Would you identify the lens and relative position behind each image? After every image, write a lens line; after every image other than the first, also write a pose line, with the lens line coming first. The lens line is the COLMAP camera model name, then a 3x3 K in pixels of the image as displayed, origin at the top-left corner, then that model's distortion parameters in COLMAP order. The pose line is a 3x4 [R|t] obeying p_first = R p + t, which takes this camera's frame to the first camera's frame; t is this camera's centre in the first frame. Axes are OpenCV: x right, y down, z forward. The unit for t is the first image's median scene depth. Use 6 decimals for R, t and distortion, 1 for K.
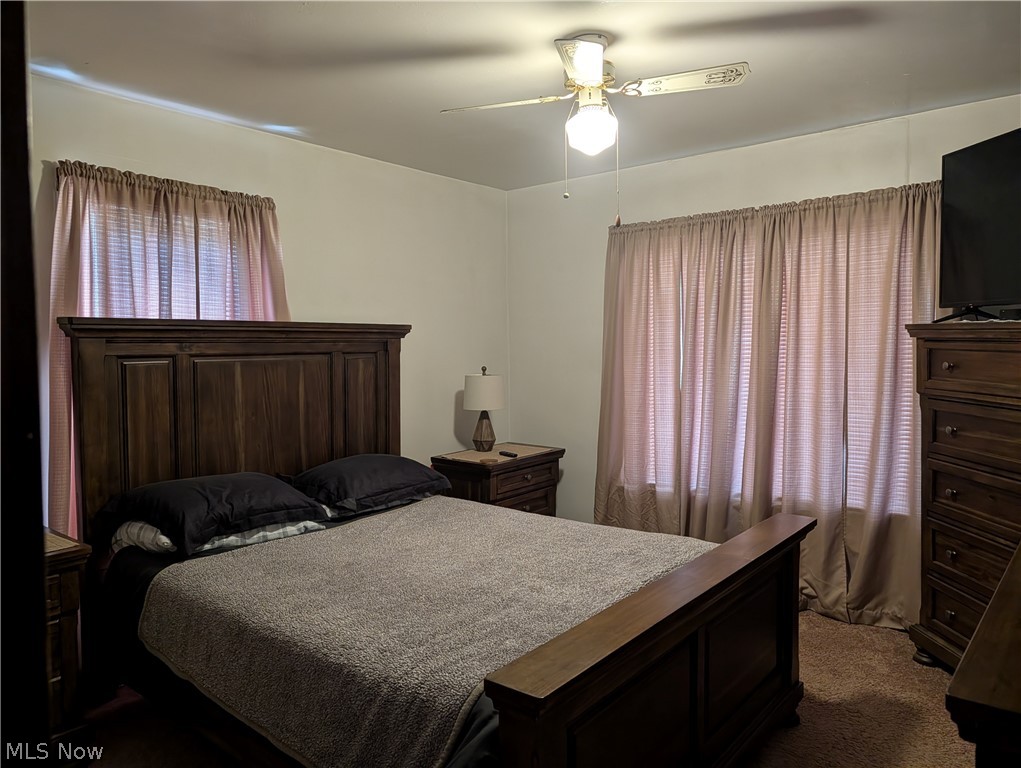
lens RADIAL K [[724.8, 0, 508.7], [0, 724.8, 357.6], [0, 0, 1]] dist [0.004492, 0.000342]
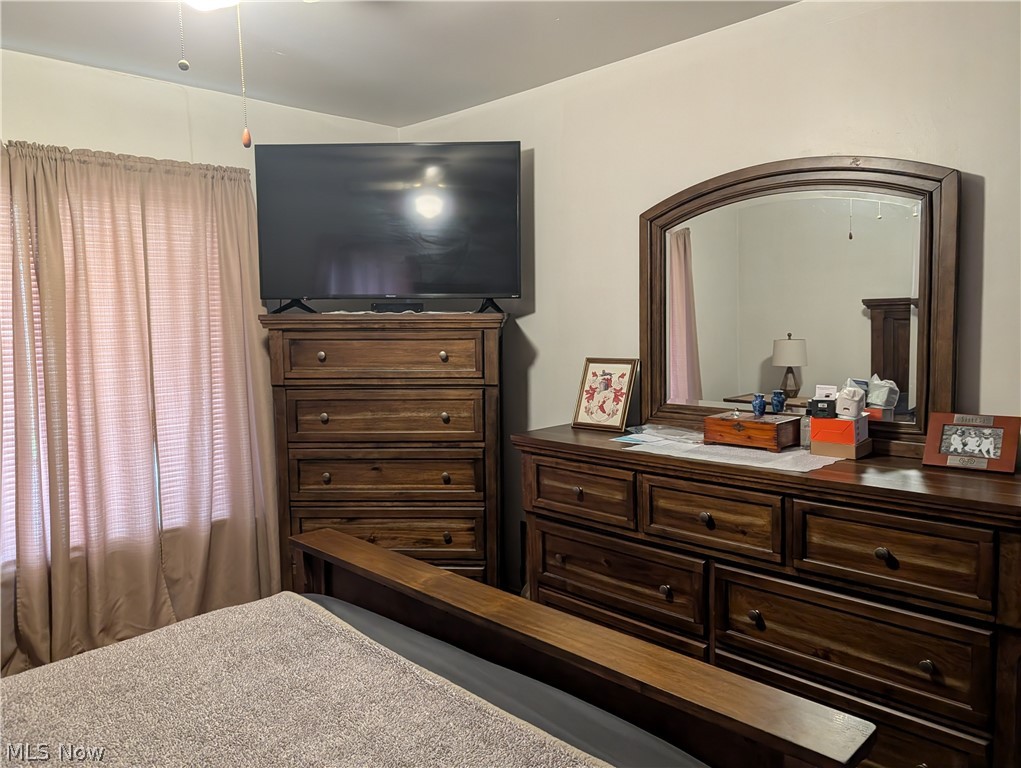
lens RADIAL K [[724.8, 0, 508.7], [0, 724.8, 357.6], [0, 0, 1]] dist [0.004492, 0.000342]
pose [[0.106240, -0.036554, 0.993668, -0.347143], [0.036845, 0.998782, 0.032803, -0.008215], [-0.993658, 0.033126, 0.107458, 0.543123]]
